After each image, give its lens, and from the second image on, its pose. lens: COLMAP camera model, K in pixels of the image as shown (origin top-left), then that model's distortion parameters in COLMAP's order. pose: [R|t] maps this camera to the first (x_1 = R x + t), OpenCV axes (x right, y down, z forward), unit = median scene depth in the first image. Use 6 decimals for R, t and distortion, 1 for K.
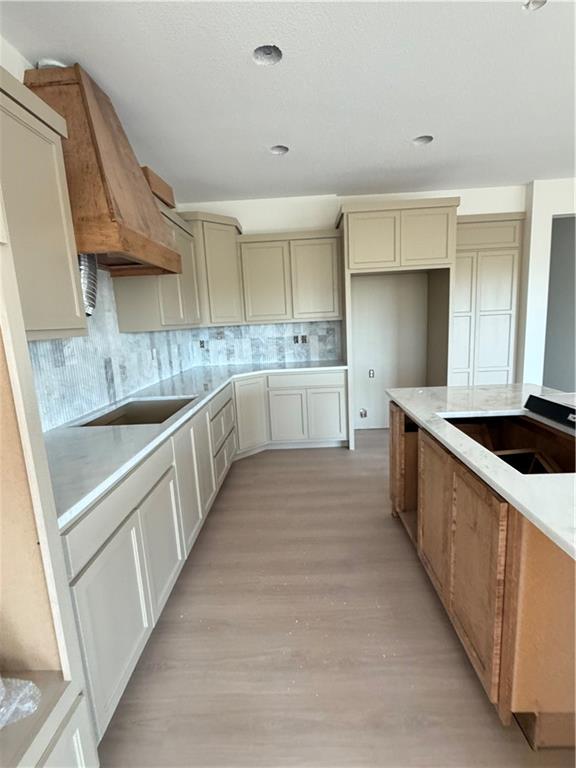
lens RADIAL K [[373.9, 0, 289.6], [0, 373.9, 384.4], [0, 0, 1]] dist [0.000638, -0.000111]
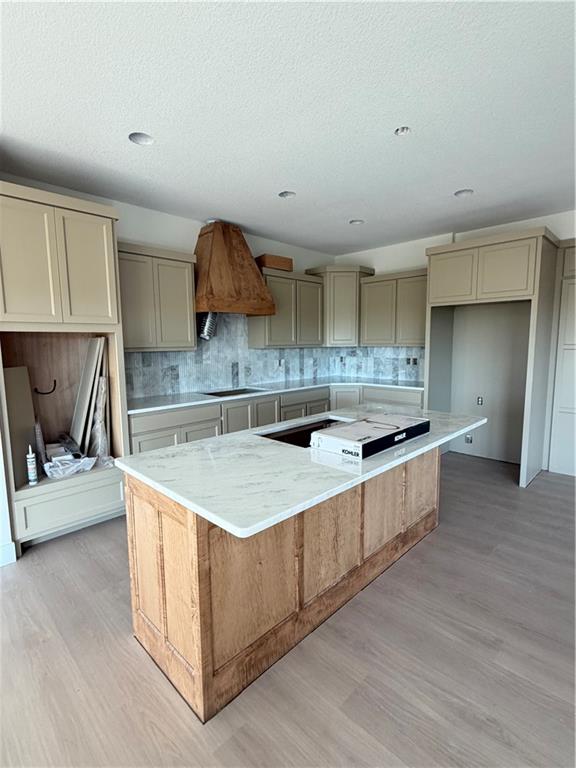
lens RADIAL K [[373.9, 0, 291.4], [0, 373.9, 386.1], [0, 0, 1]] dist [0.000638, -0.000111]
pose [[0.735188, 0.123022, -0.666607, 0.753032], [-0.142105, 0.989513, 0.025890, -0.033252], [0.662801, 0.075695, 0.744960, -0.126833]]
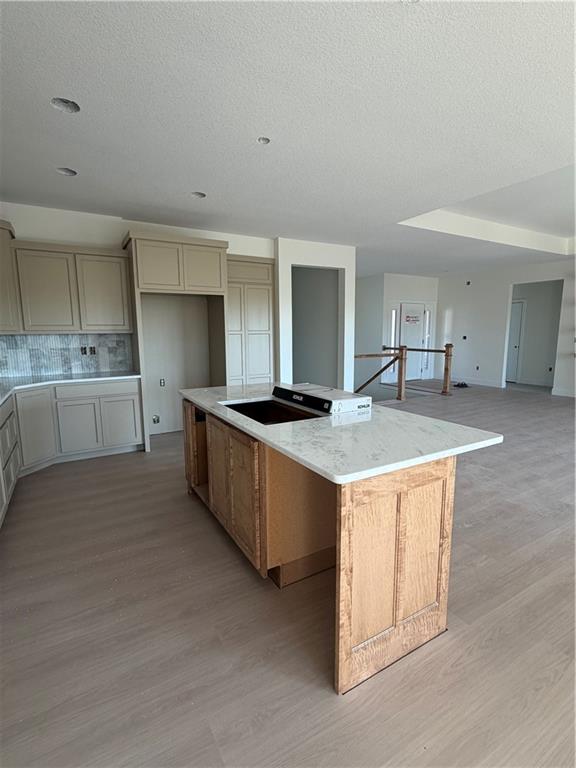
lens RADIAL K [[373.9, 0, 288.1], [0, 373.9, 384.0], [0, 0, 1]] dist [0.000638, -0.000111]
pose [[0.848619, -0.032307, 0.528017, -0.071946], [0.054180, 0.998193, -0.026001, 0.035754], [-0.526222, 0.050673, 0.848836, -0.196498]]
